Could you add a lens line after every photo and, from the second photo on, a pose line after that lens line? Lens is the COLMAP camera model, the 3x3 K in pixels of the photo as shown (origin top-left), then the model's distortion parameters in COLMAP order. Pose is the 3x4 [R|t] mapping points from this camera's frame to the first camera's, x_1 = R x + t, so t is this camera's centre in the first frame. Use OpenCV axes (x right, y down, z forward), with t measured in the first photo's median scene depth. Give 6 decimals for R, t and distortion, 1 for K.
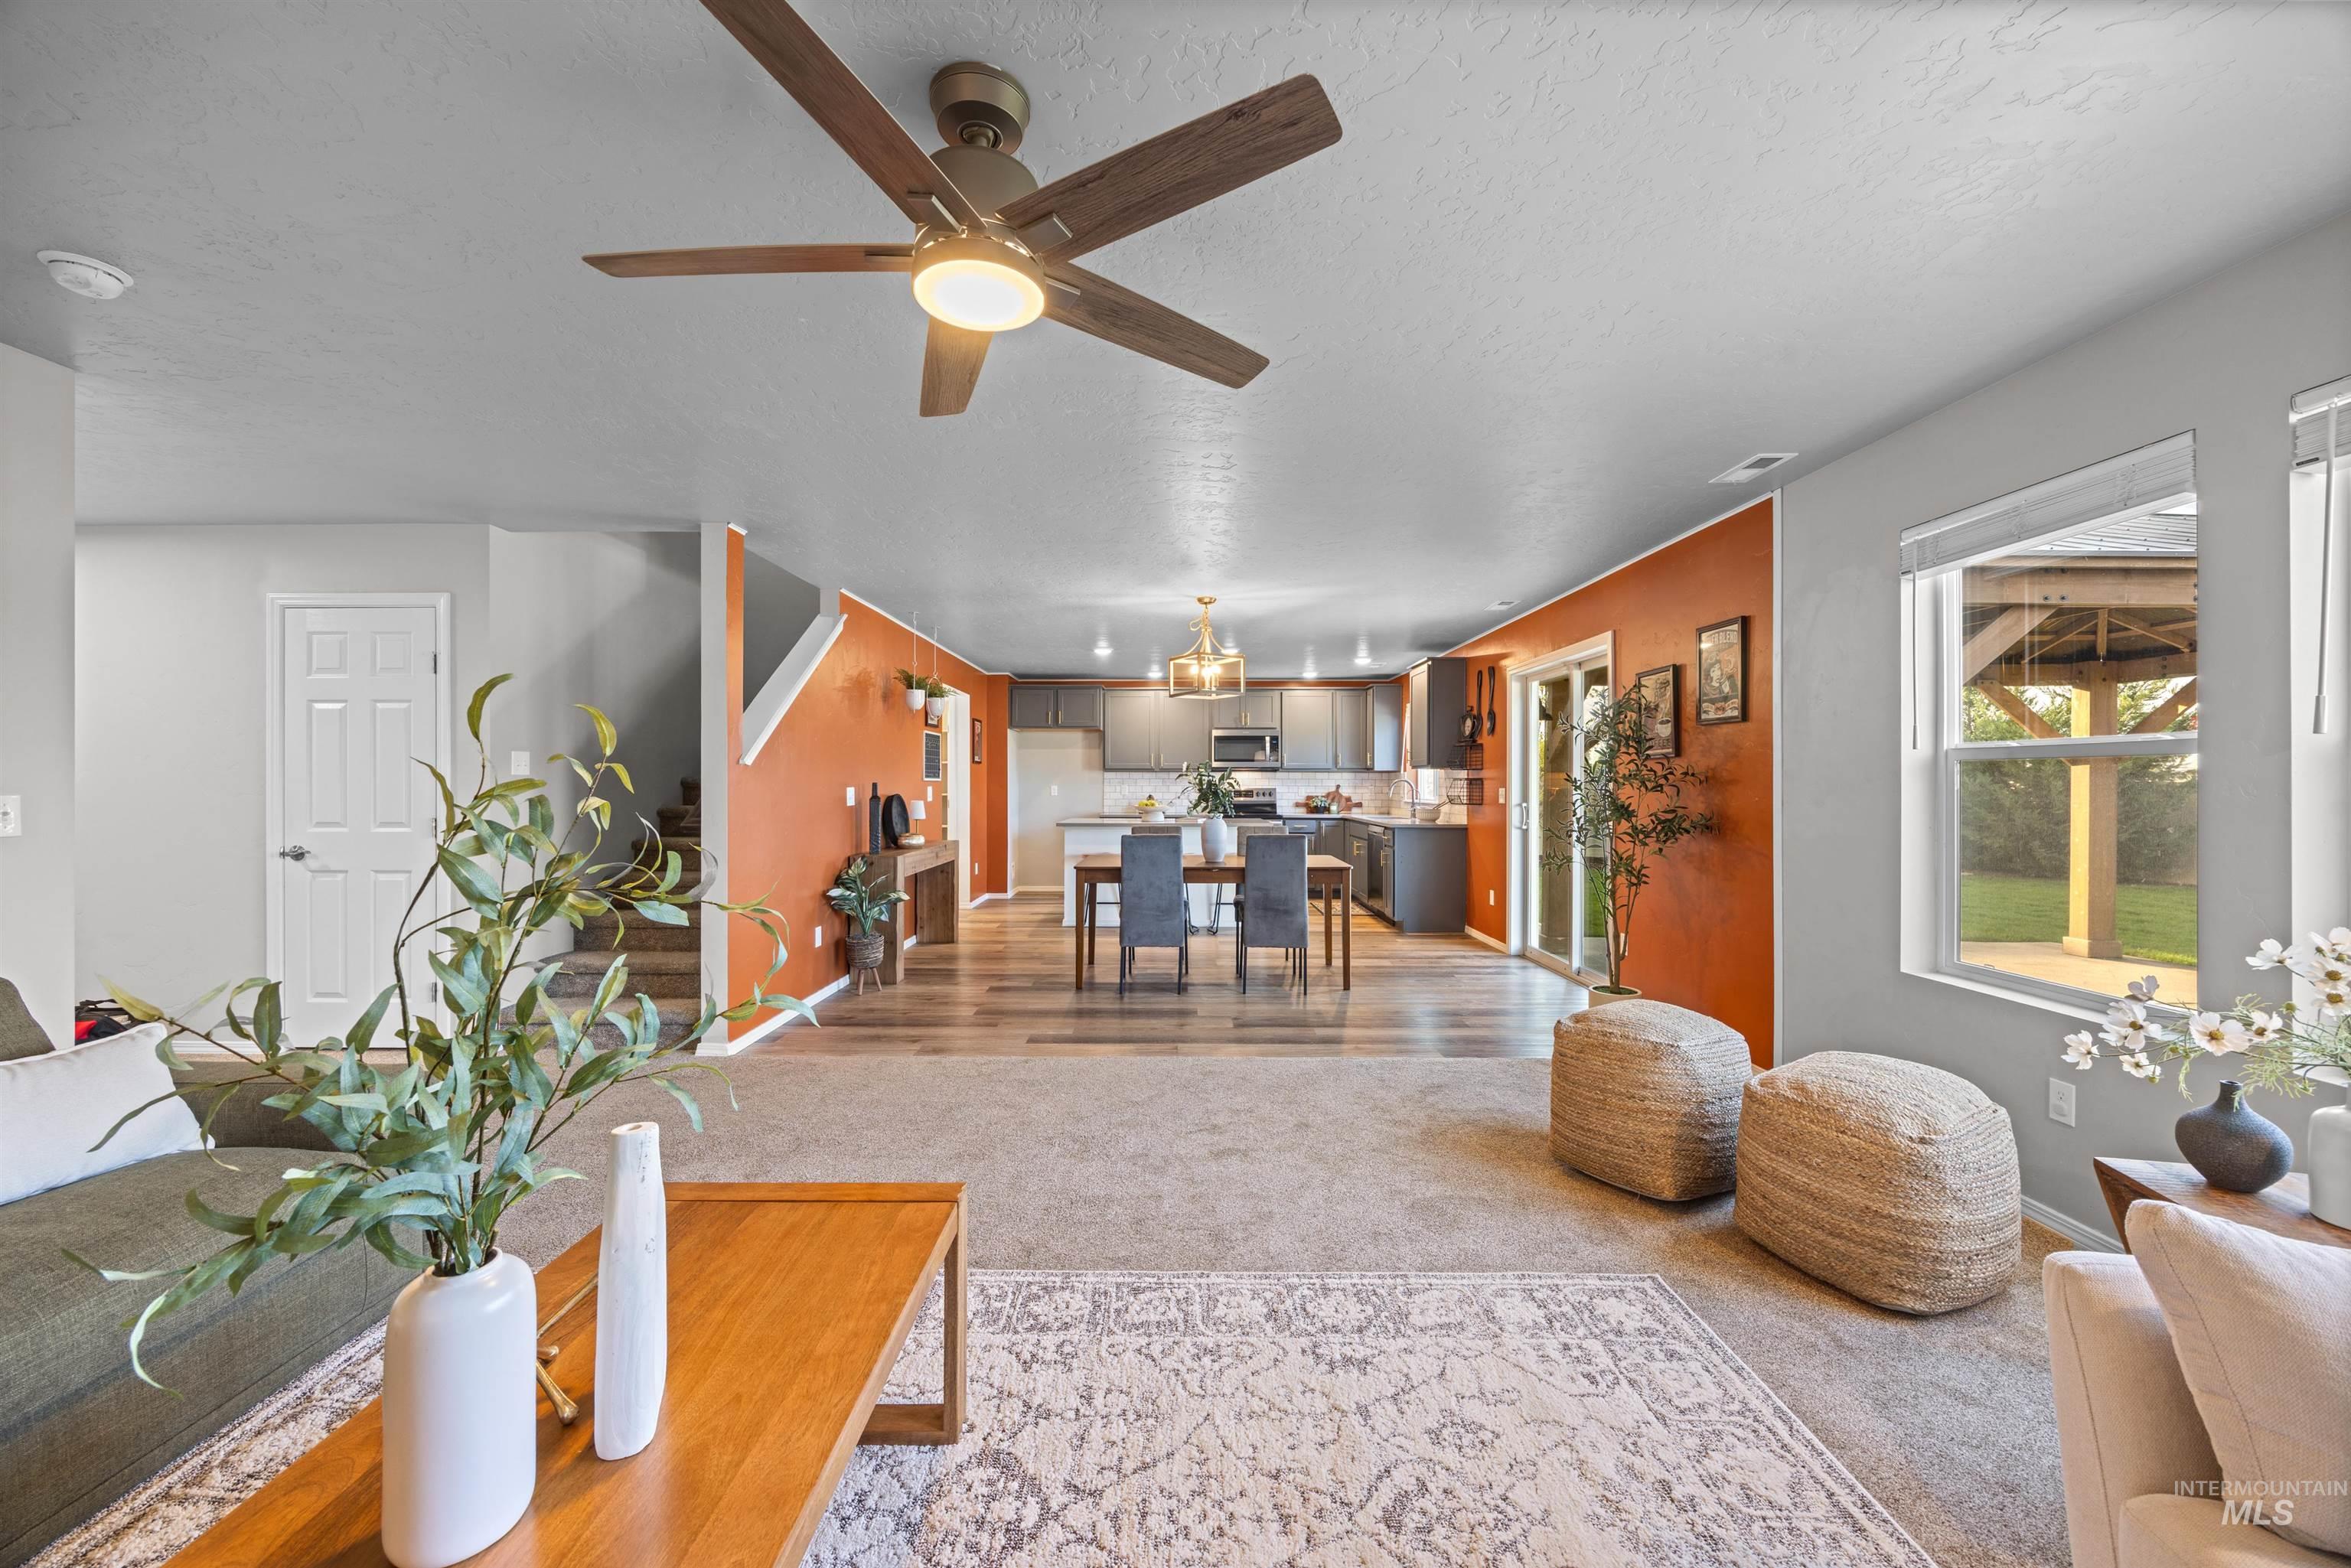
lens RADIAL K [[892.7, 0, 1167.2], [0, 892.7, 781.8], [0, 0, 1]] dist [-0.000483, -0.000329]
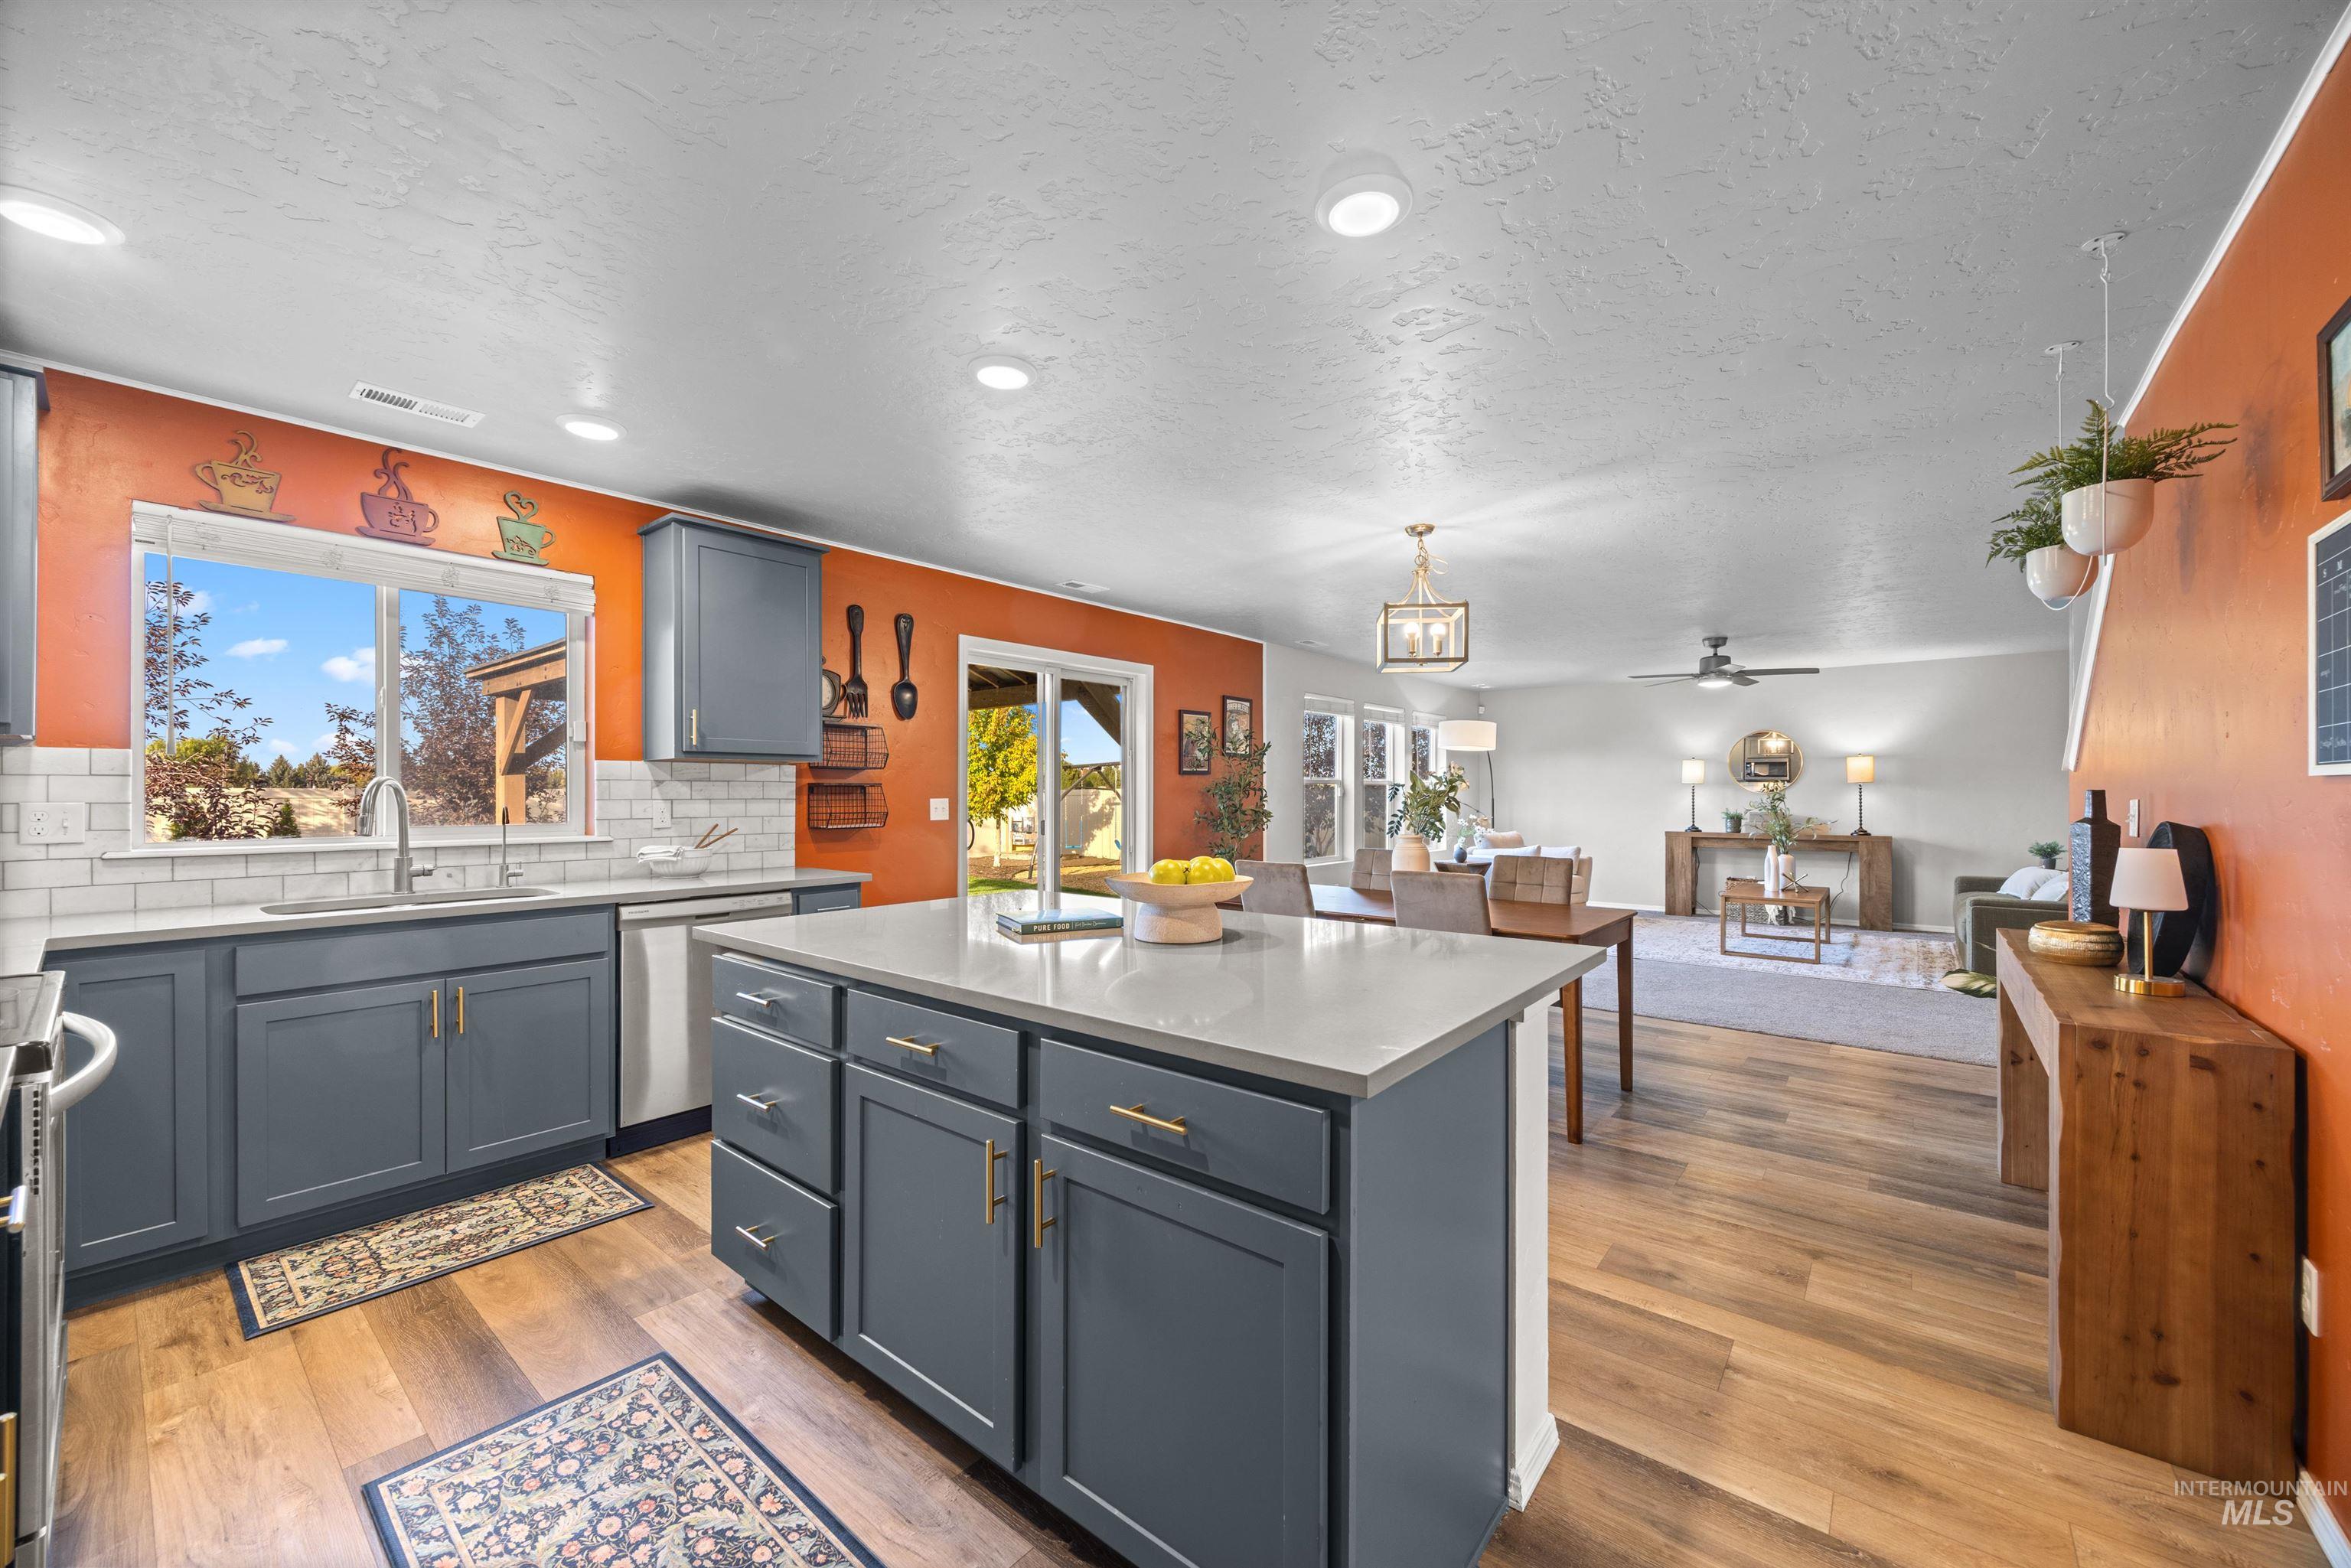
lens RADIAL K [[892.7, 0, 1174.2], [0, 892.7, 788.6], [0, 0, 1]] dist [-0.000483, -0.000329]
pose [[-0.774847, 0.003565, 0.632139, -0.269612], [-0.000751, 0.999978, -0.006561, 0.004597], [-0.632149, -0.005559, -0.774827, 1.795368]]
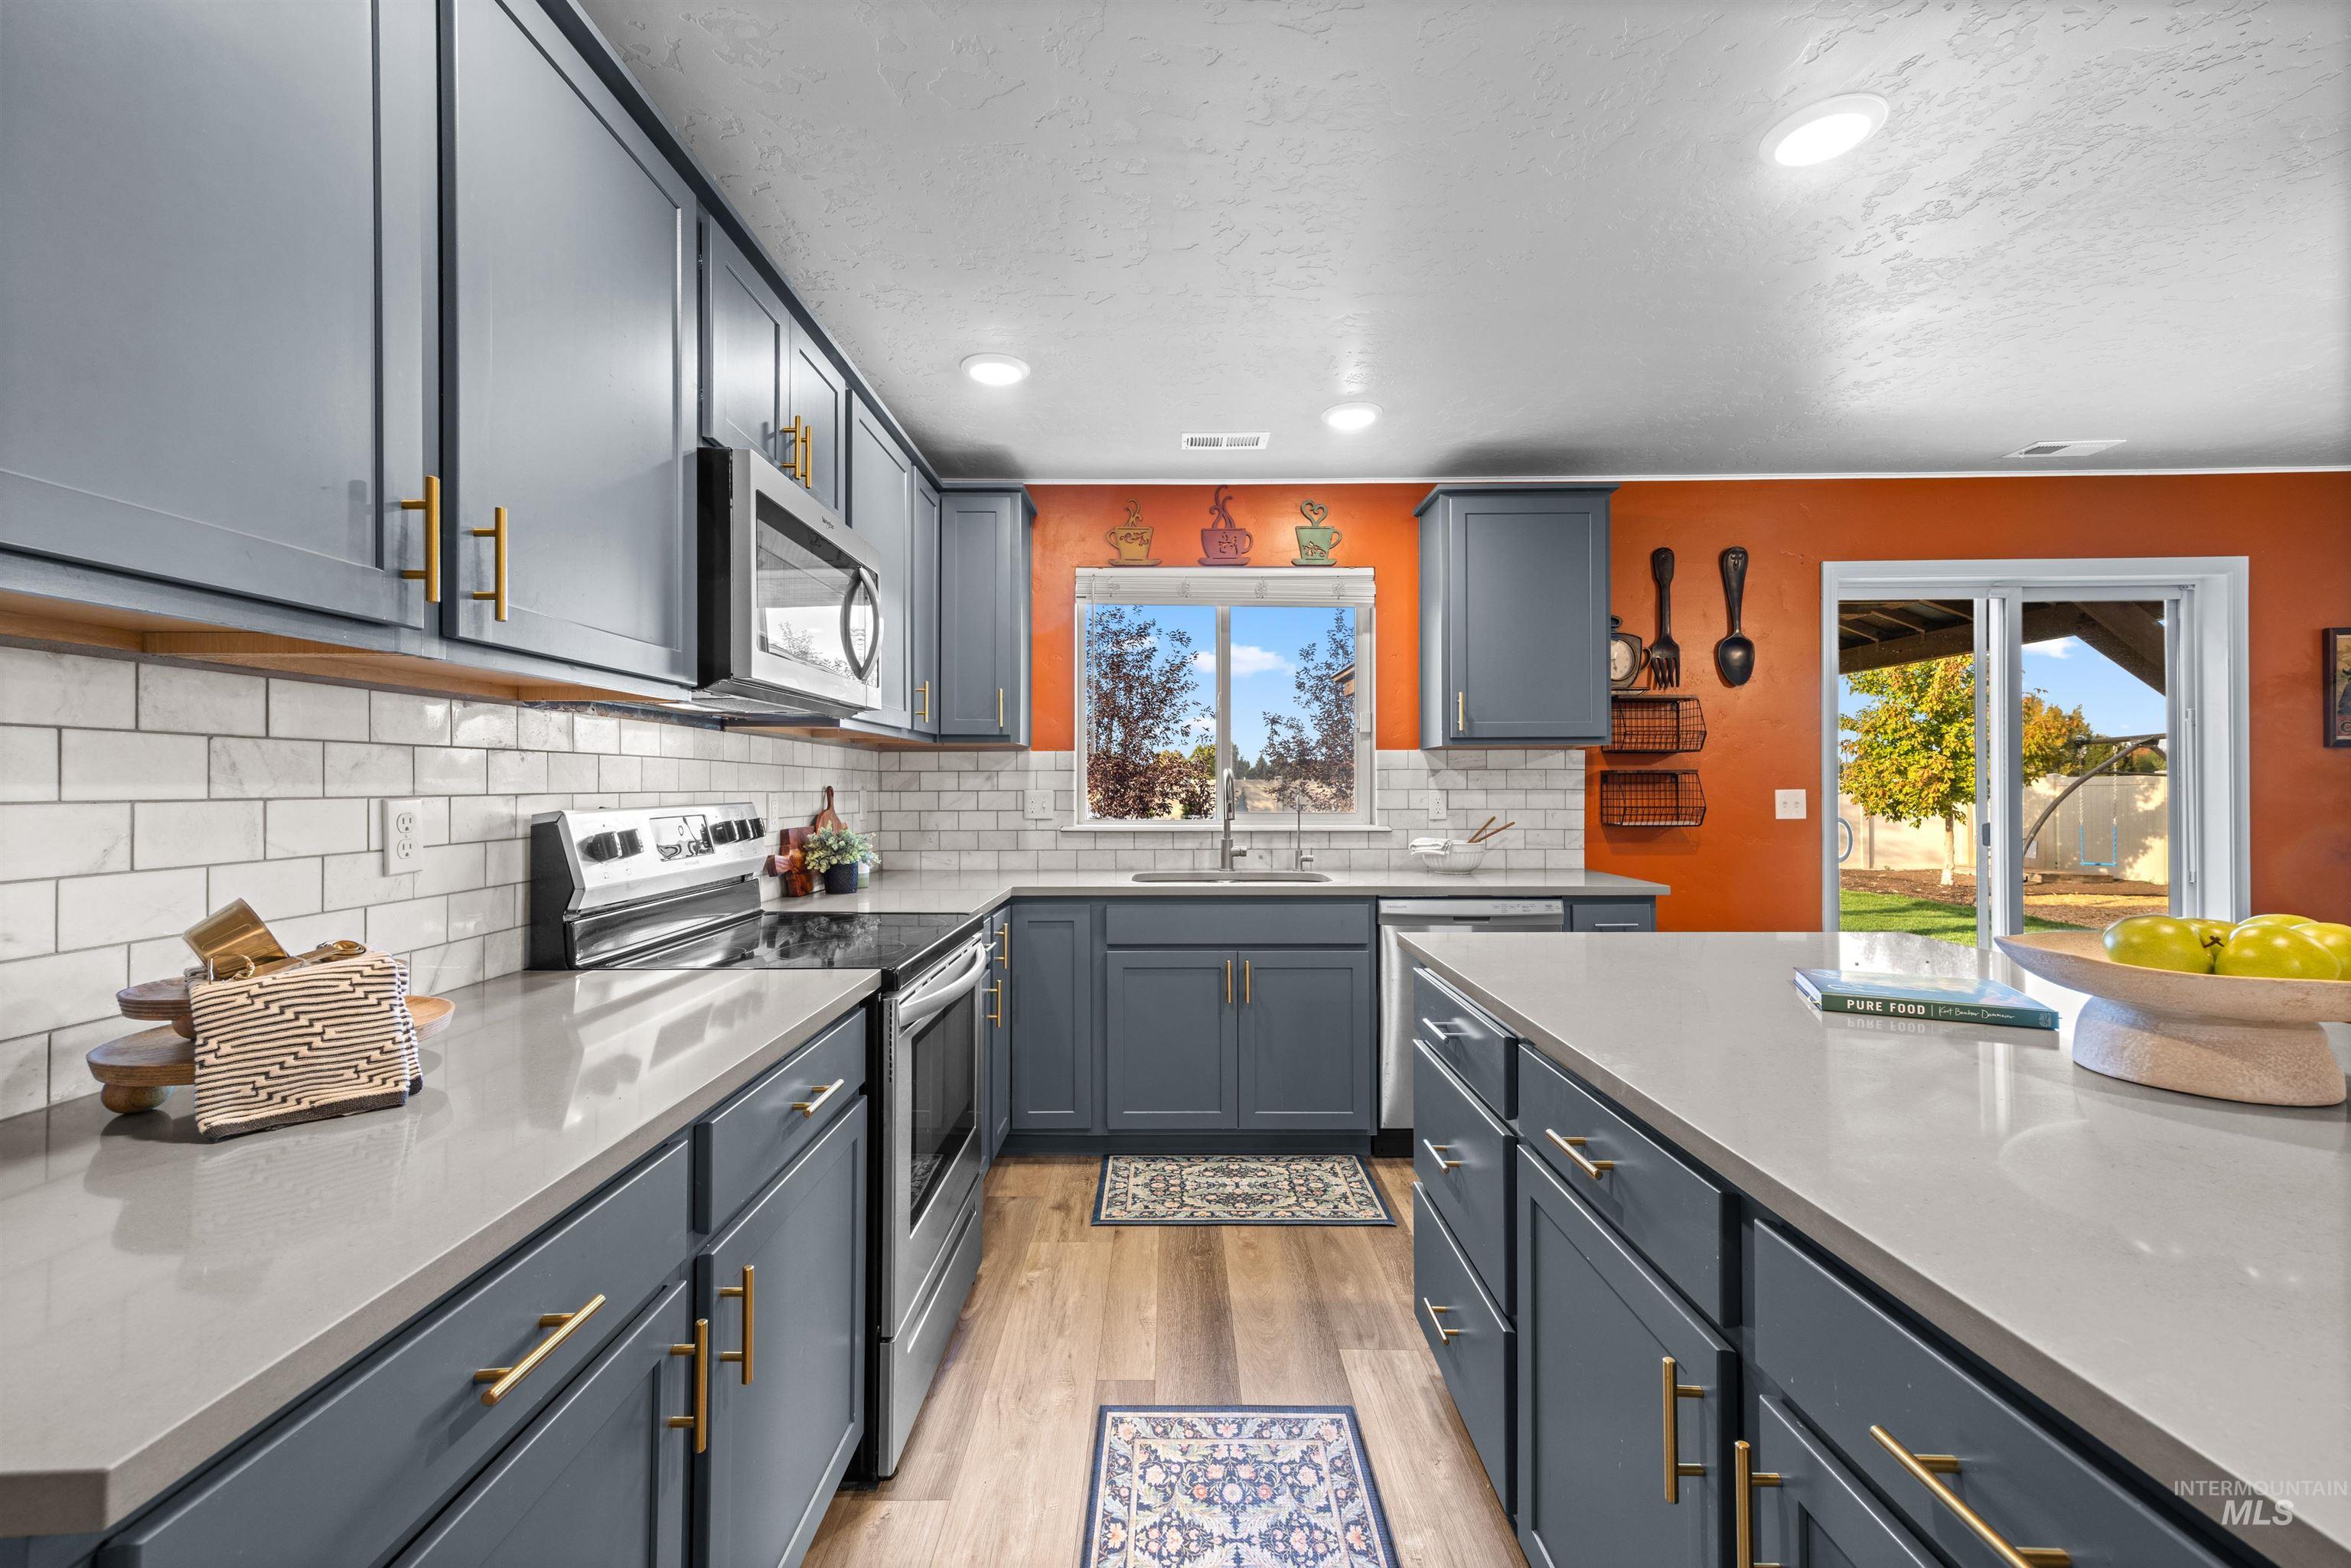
lens RADIAL K [[955.9, 0, 1171.8], [0, 955.9, 776.3], [0, 0, 1]] dist [0.020424, -0.001177]
pose [[-0.002942, 0.007529, 0.999967, -0.231278], [0.000113, 0.999972, -0.007529, 0.004372], [-0.999996, 0.000091, -0.002943, 1.710058]]
